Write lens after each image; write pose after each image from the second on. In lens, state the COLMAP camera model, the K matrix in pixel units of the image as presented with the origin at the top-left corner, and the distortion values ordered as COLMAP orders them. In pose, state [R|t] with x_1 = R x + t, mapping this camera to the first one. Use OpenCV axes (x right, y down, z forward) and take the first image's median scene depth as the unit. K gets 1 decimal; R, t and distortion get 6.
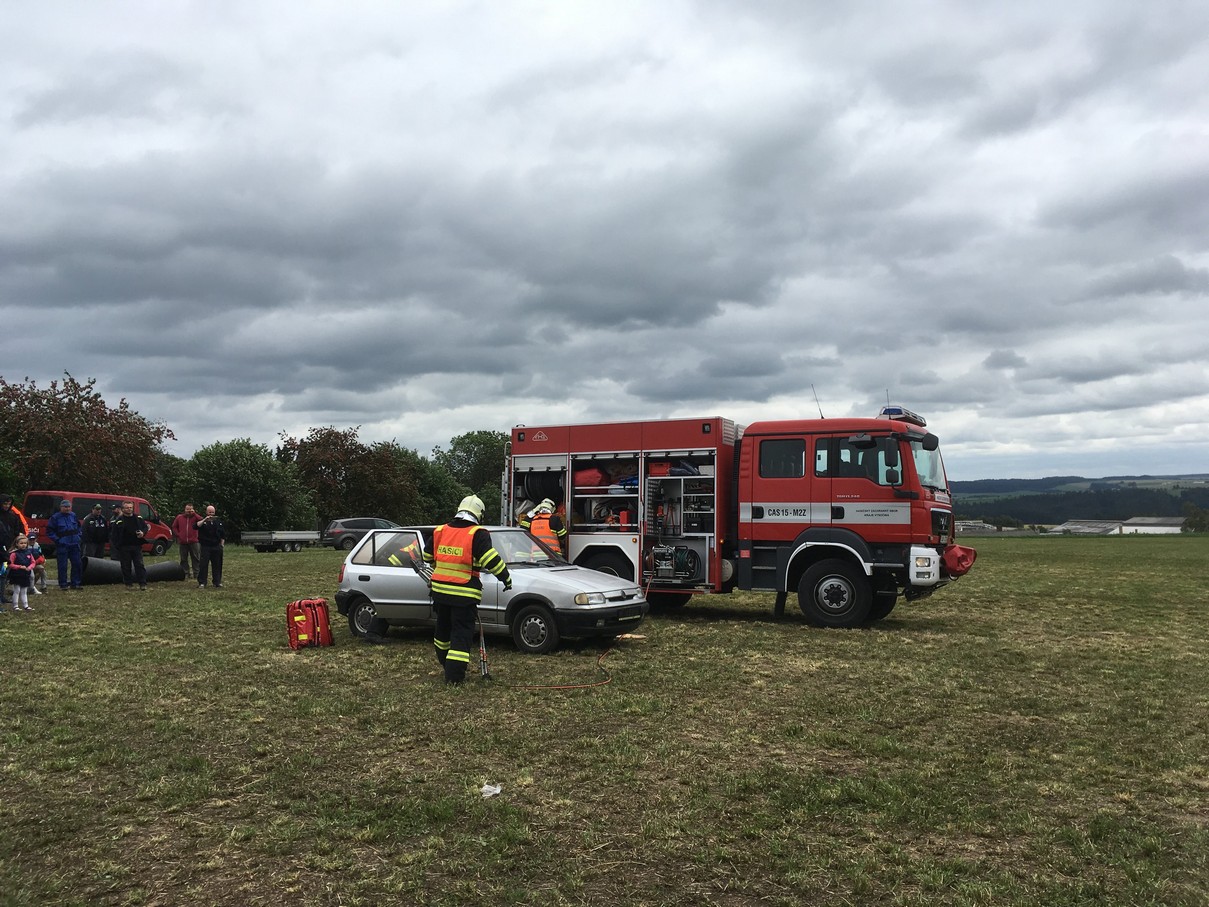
lens RADIAL K [[1019.9, 0, 608.1], [0, 1019.9, 446.2], [0, 0, 1]] dist [0.064065, -0.054655]
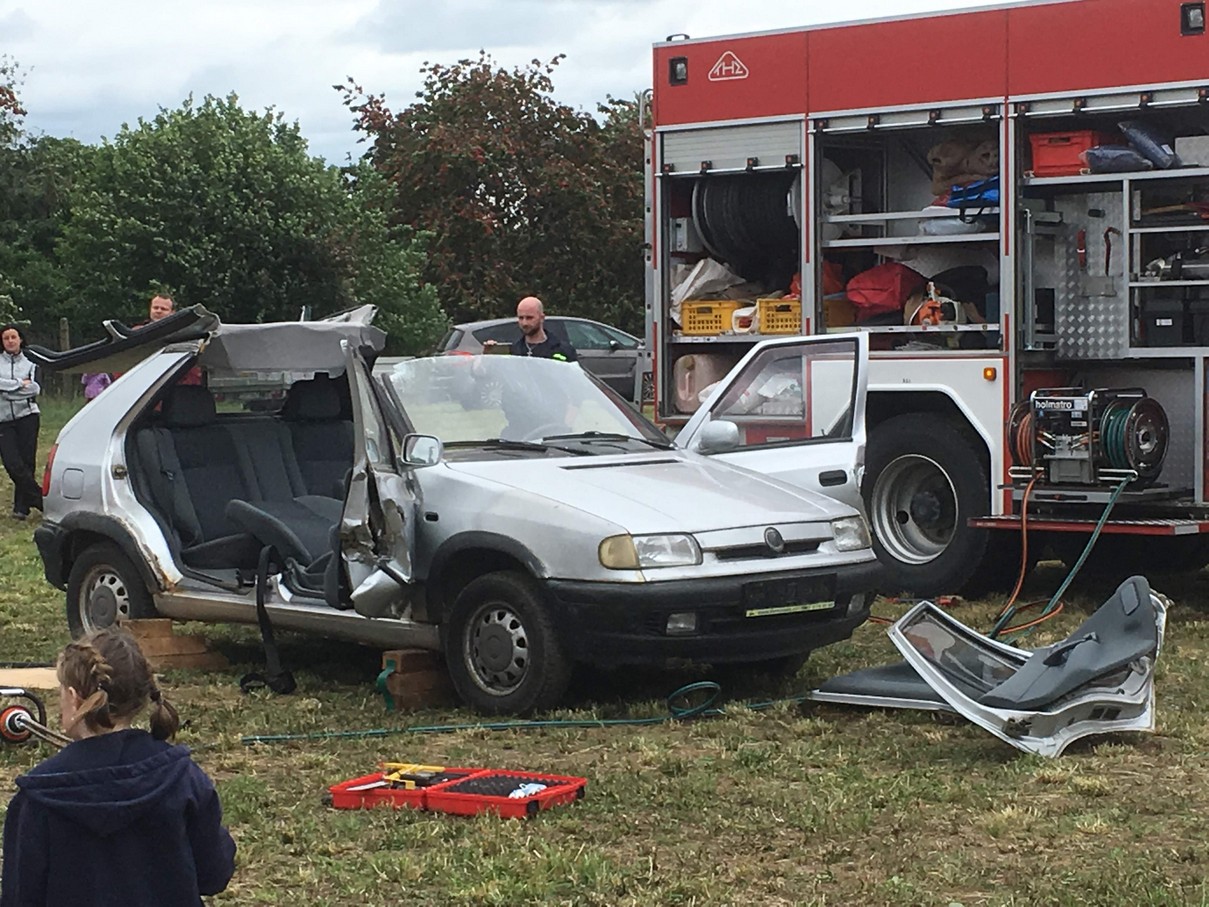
lens RADIAL K [[3019.8, 0, 611.3], [0, 3019.8, 446.4], [0, 0, 1]] dist [-0.008406, 0.000000]
pose [[0.967702, -0.013895, -0.251712, 0.159778], [0.042890, 0.992997, 0.110076, 0.003691], [0.248420, -0.117316, 0.961522, 0.036700]]
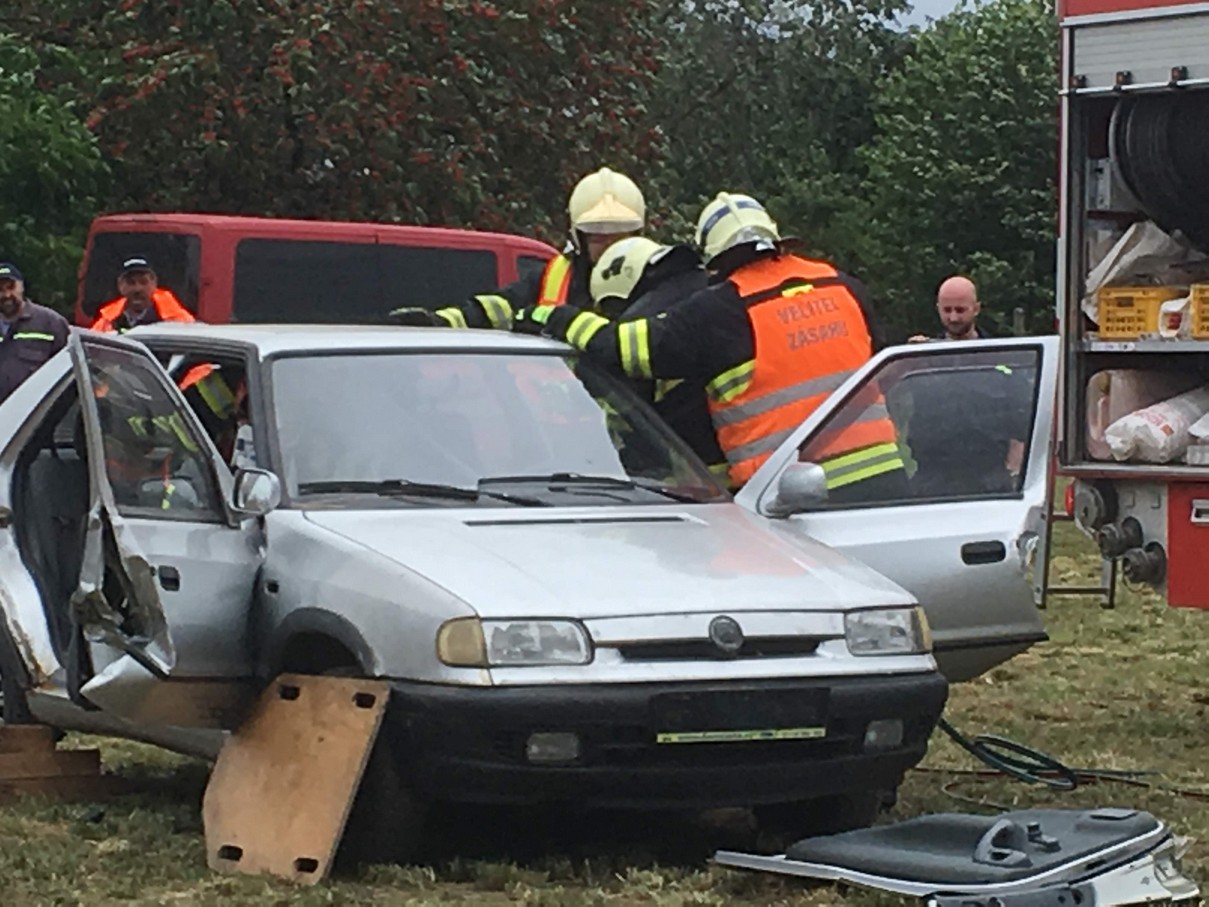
lens RADIAL K [[5126.7, 0, 599.4], [0, 5126.7, 450.9], [0, 0, 1]] dist [0.062182, 0.000000]
pose [[0.856705, 0.002375, -0.515801, 0.440140], [0.046959, 0.995478, 0.082578, 0.006398], [0.513665, -0.094967, 0.852719, 0.009691]]
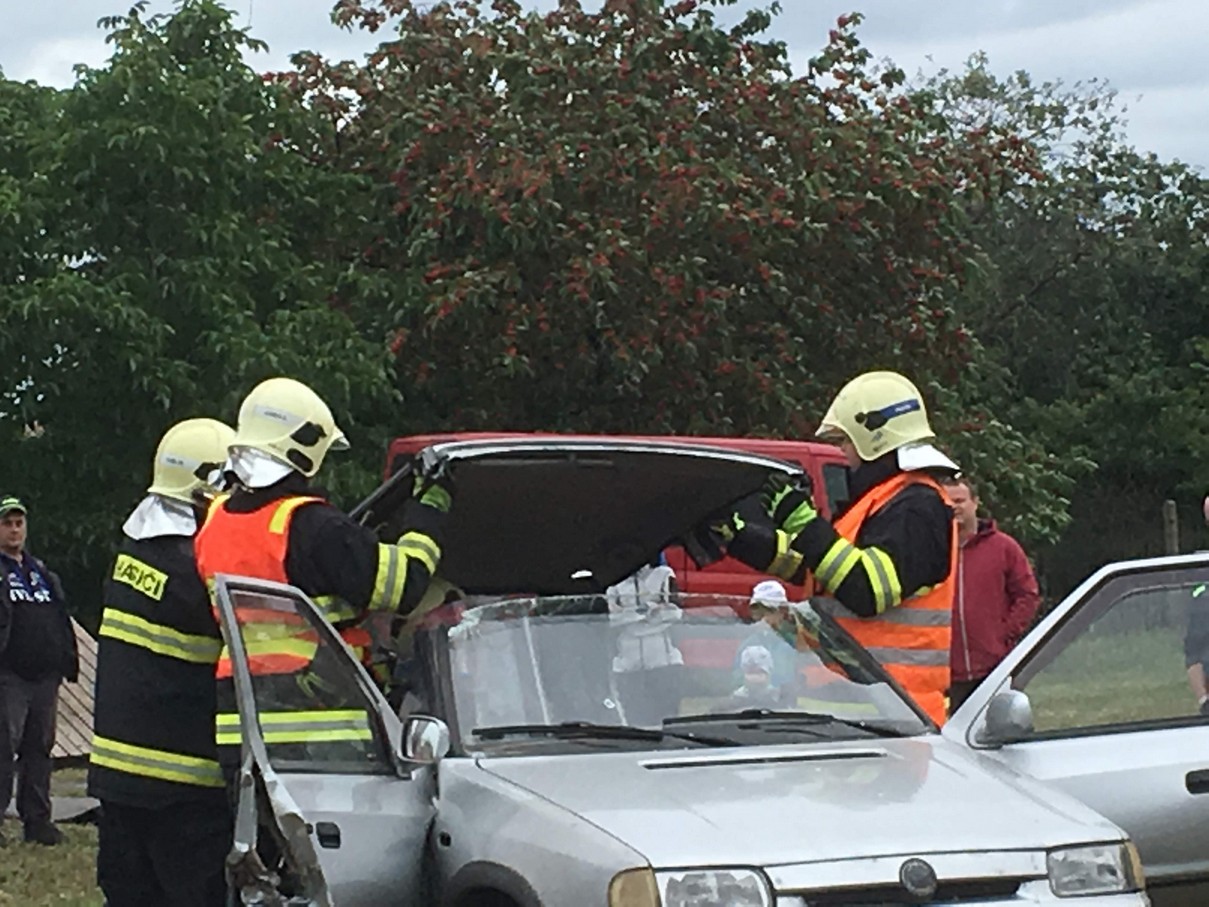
lens RADIAL K [[5126.7, 0, 623.0], [0, 5126.7, 405.2], [0, 0, 1]] dist [0.062182, 0.000000]
pose [[0.820384, -0.050244, -0.569601, 0.442309], [0.081609, 0.996223, 0.029663, 0.006607], [0.565960, -0.070819, 0.821386, 0.064125]]
